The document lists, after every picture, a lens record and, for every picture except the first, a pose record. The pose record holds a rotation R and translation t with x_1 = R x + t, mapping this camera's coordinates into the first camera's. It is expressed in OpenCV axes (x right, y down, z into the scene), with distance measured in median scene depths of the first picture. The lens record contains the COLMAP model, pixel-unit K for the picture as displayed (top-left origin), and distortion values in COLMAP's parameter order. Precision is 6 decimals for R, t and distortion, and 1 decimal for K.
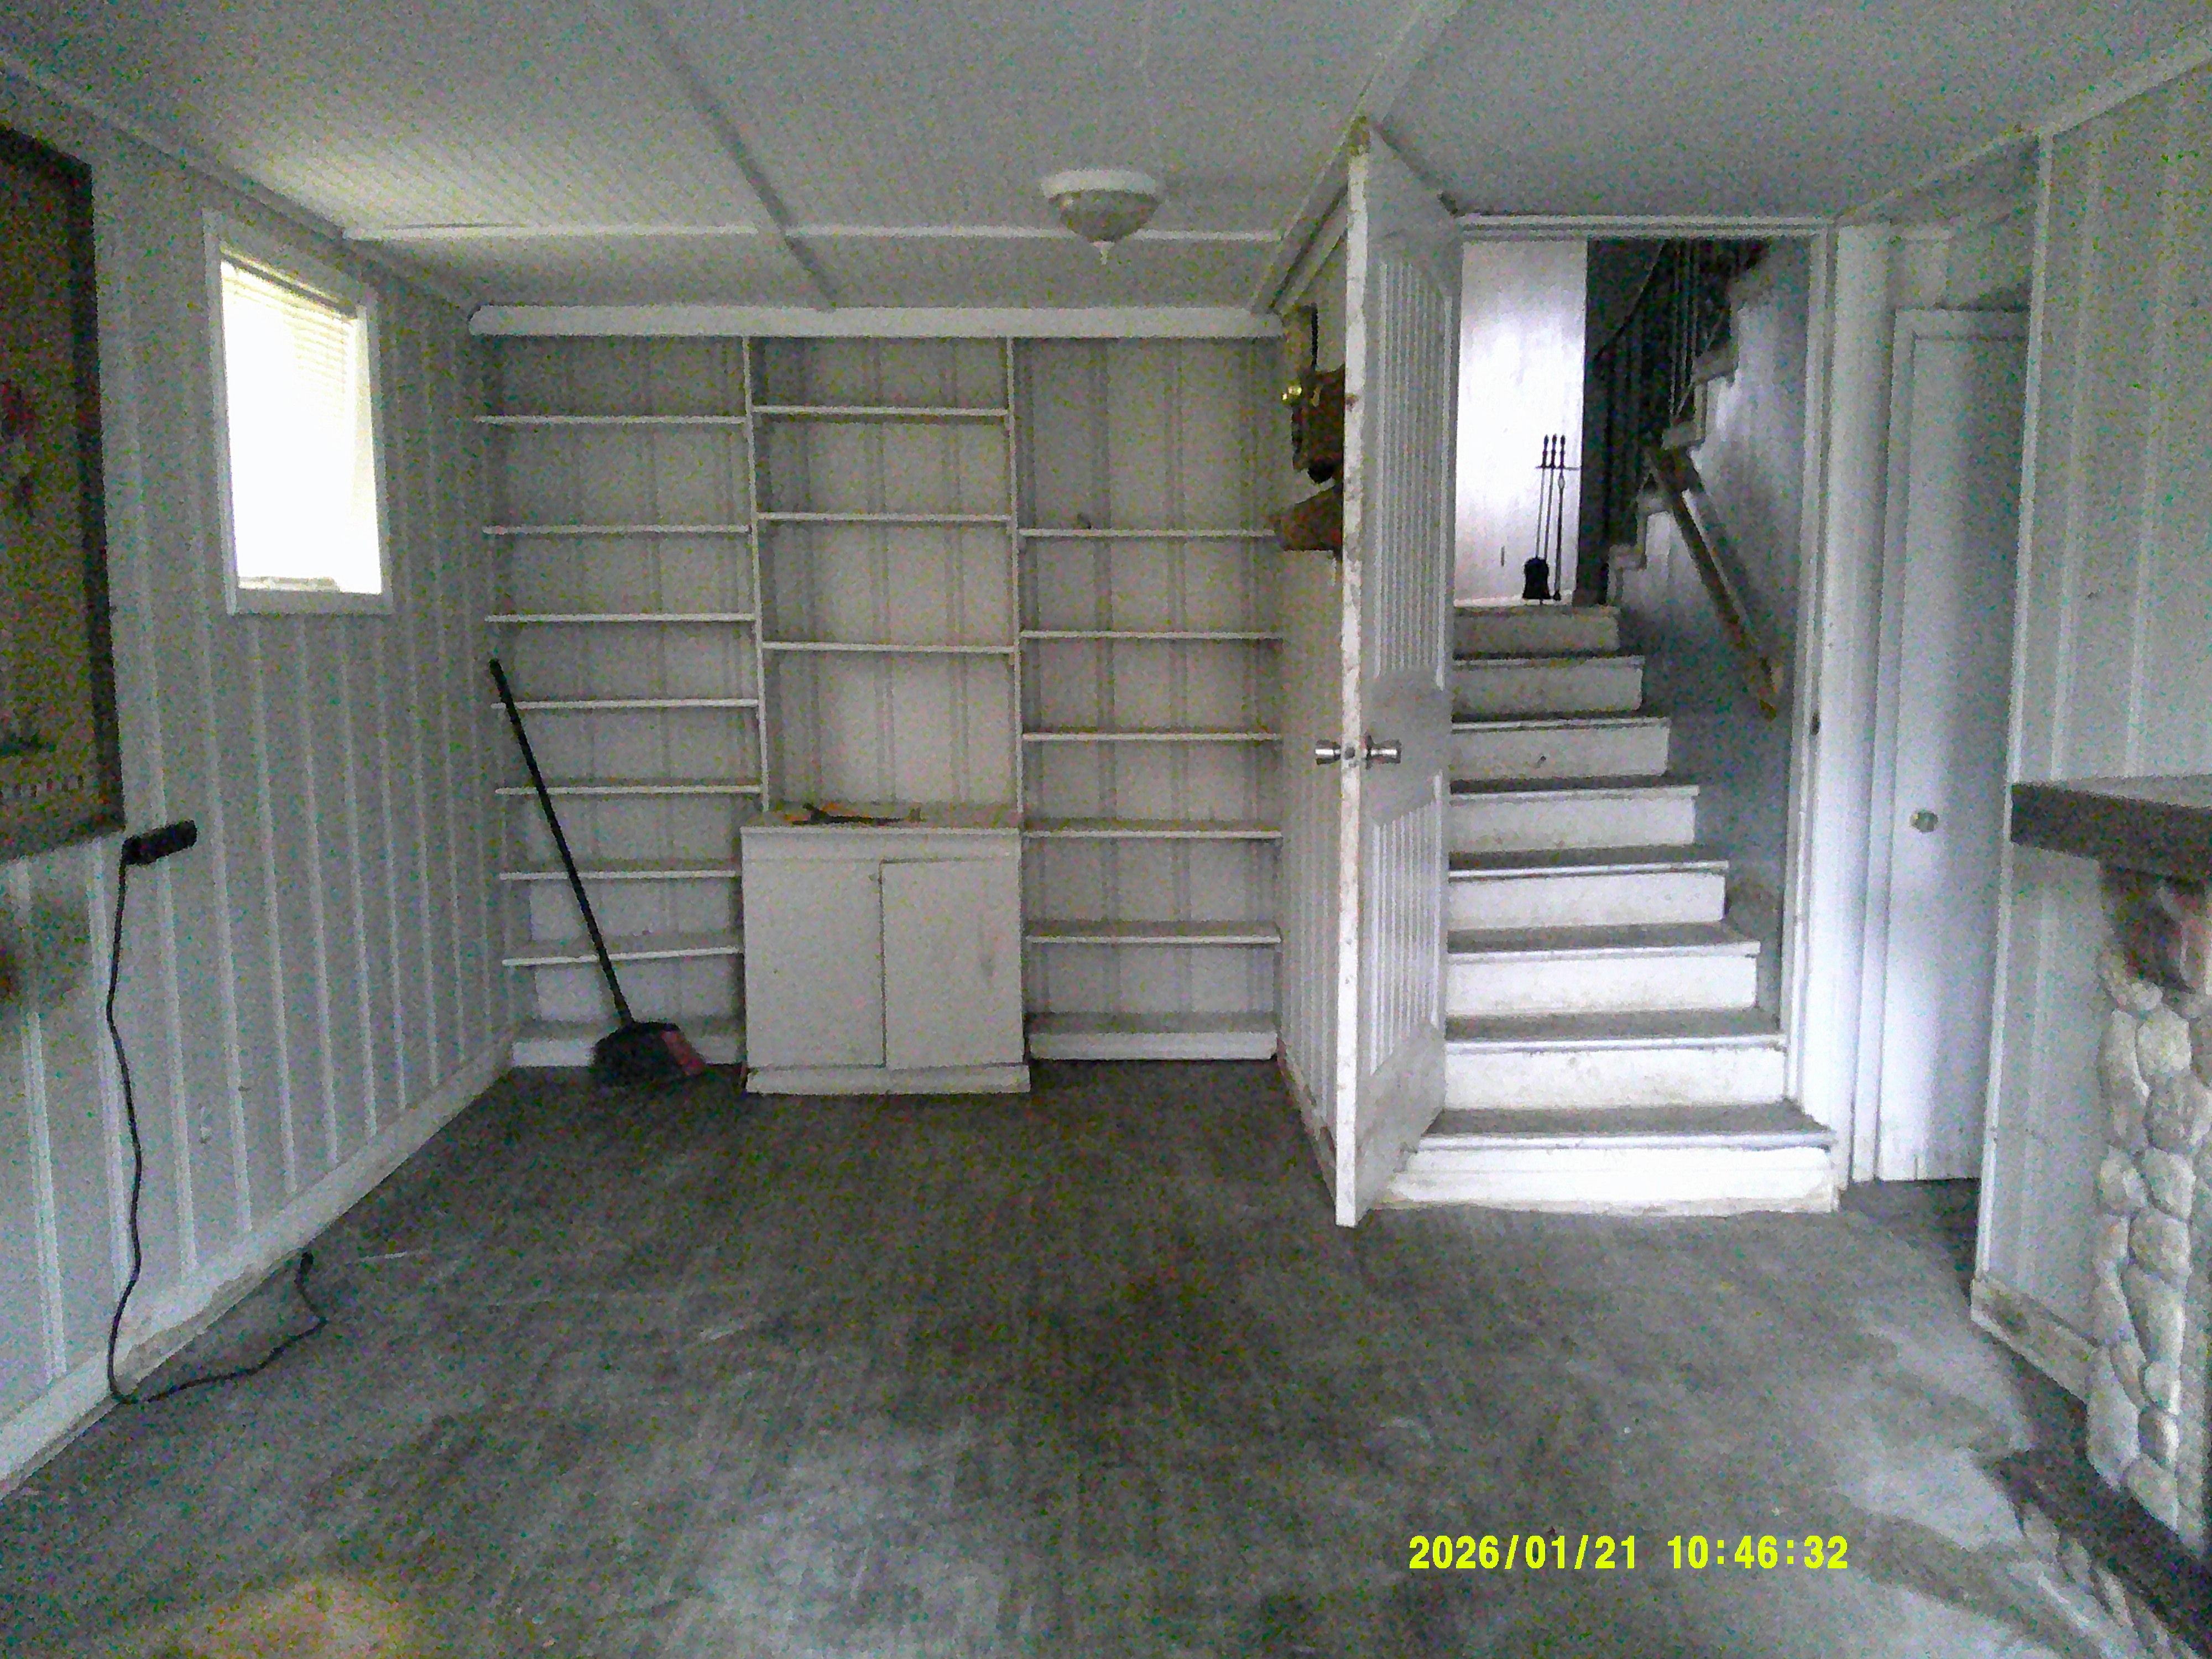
lens RADIAL K [[1806.8, 0, 1157.8], [0, 1806.8, 839.8], [0, 0, 1]] dist [0.059666, -0.110318]
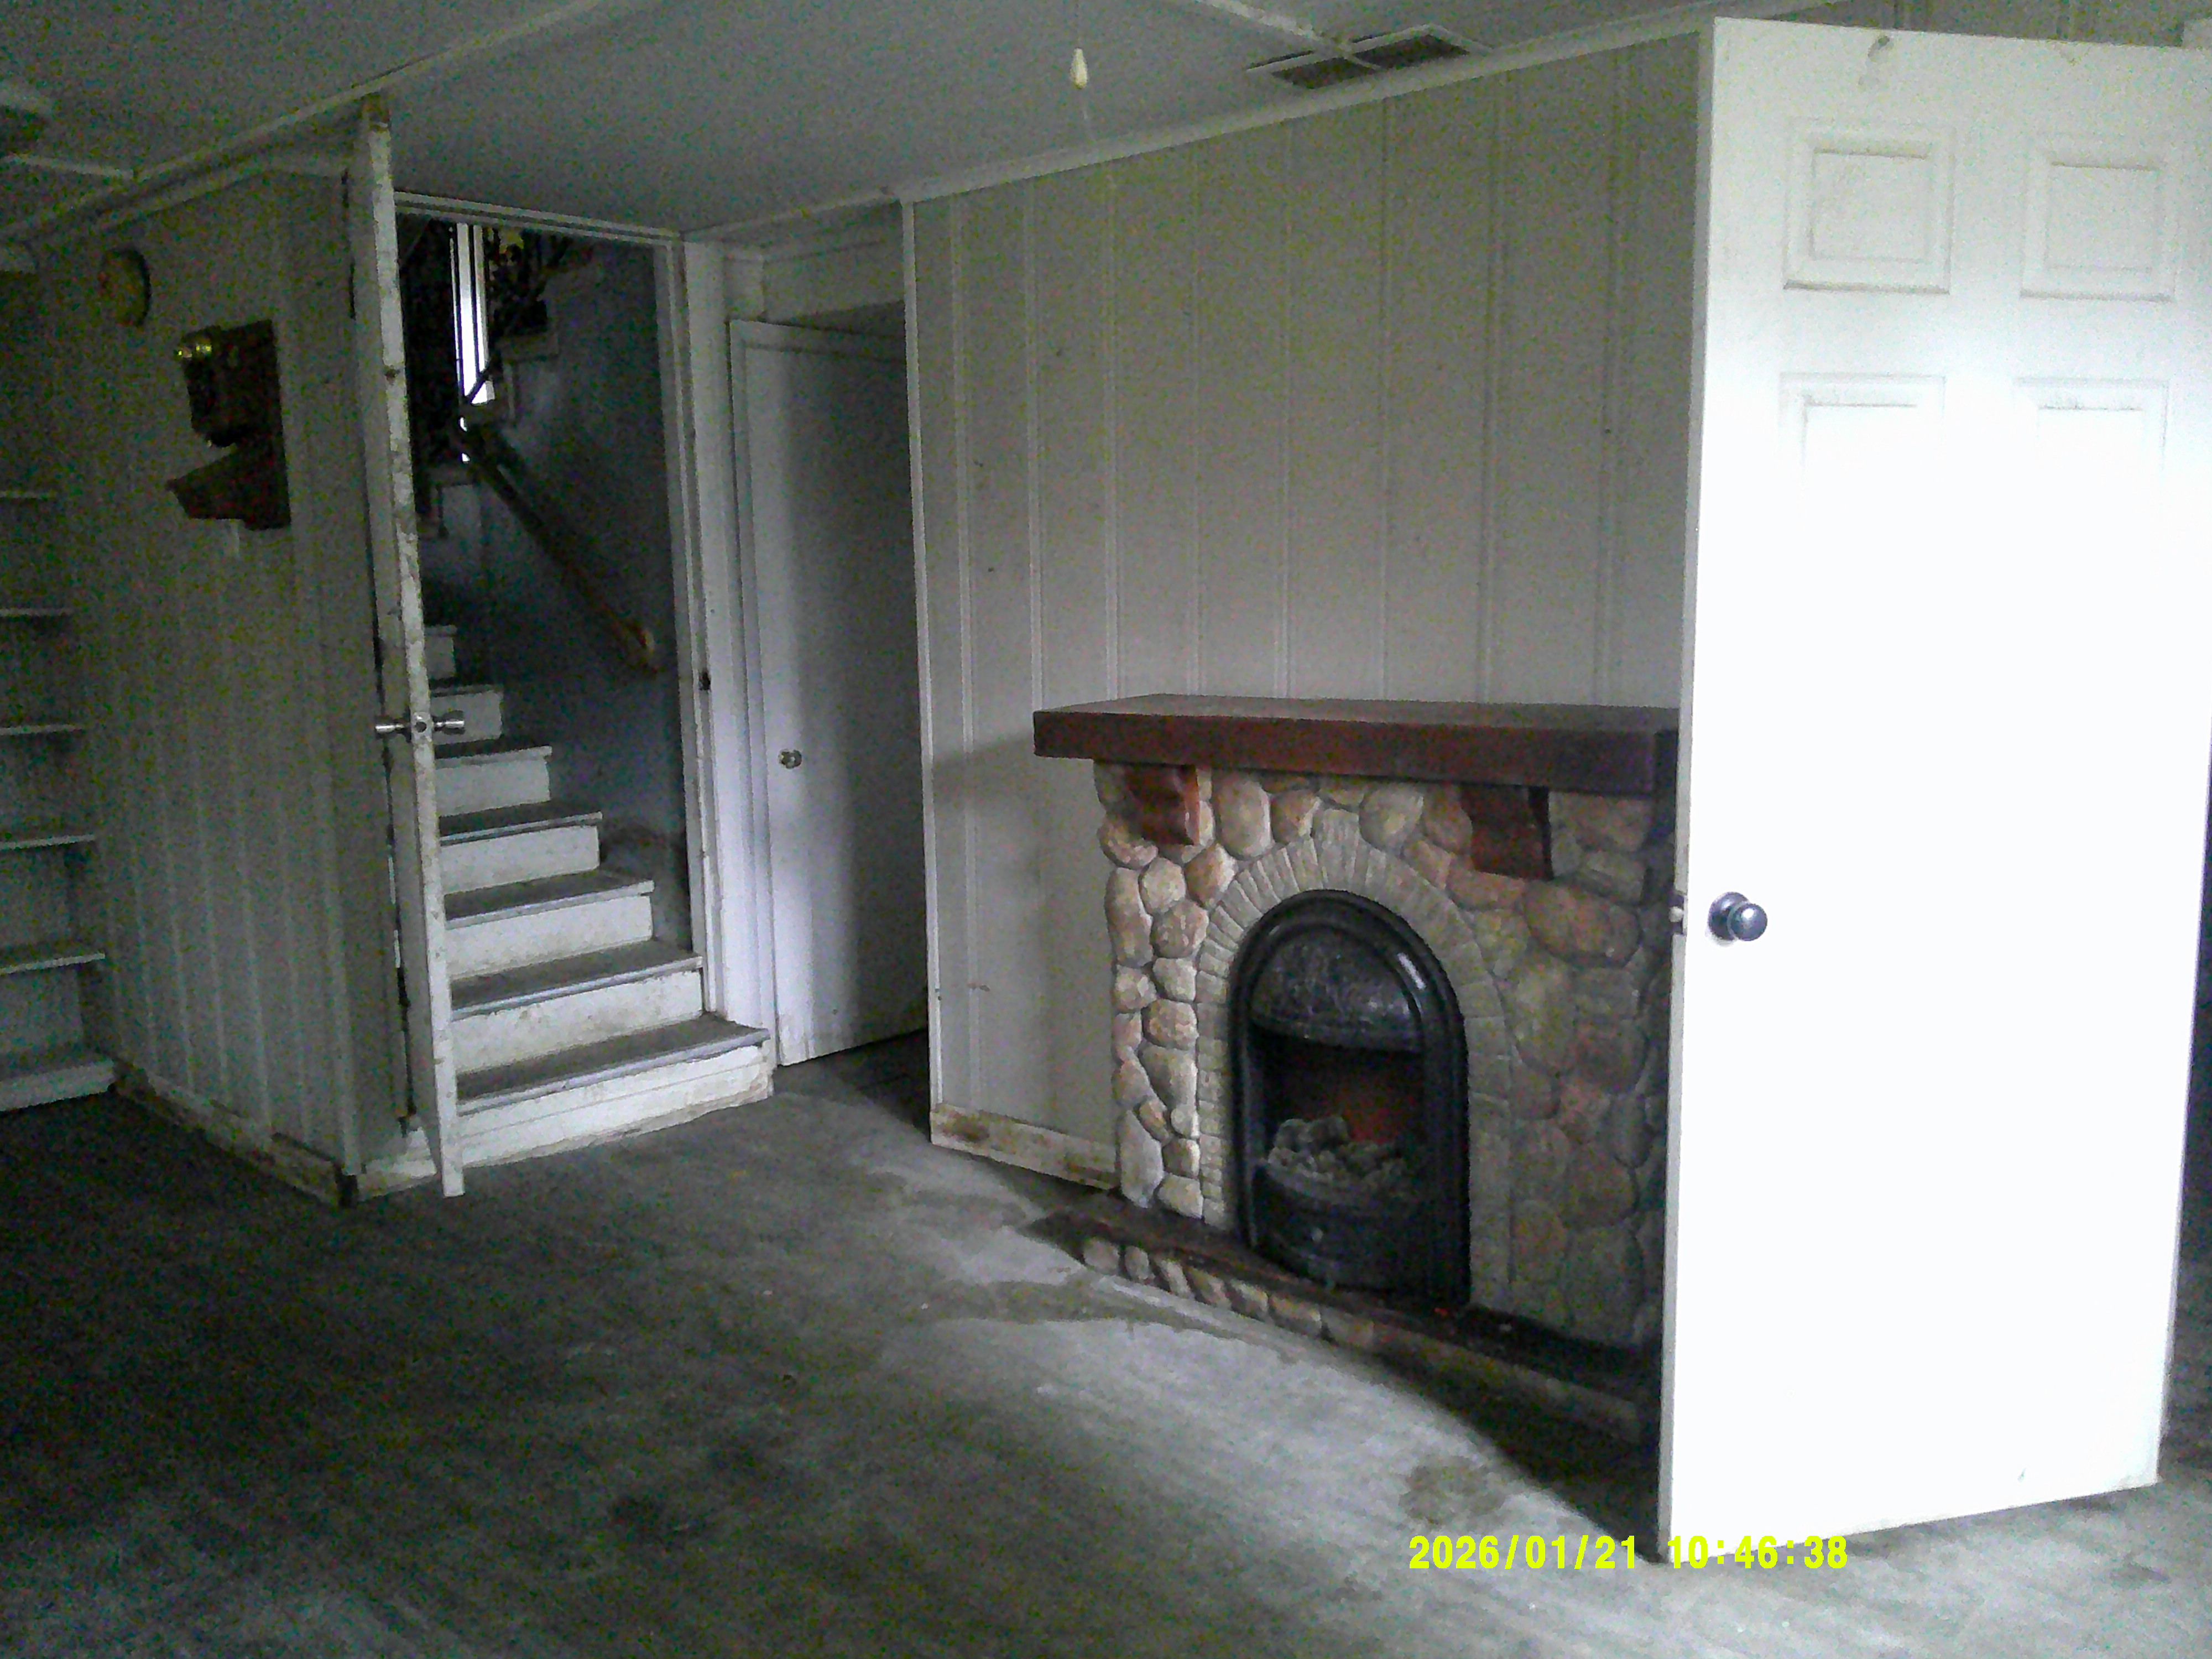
lens RADIAL K [[1867.8, 0, 1109.0], [0, 1867.8, 870.5], [0, 0, 1]] dist [0.012286, -0.008052]
pose [[0.693621, -0.123026, 0.709757, -0.321532], [0.100194, 0.992207, 0.074069, -0.007187], [-0.713338, 0.019738, 0.700542, 0.002173]]
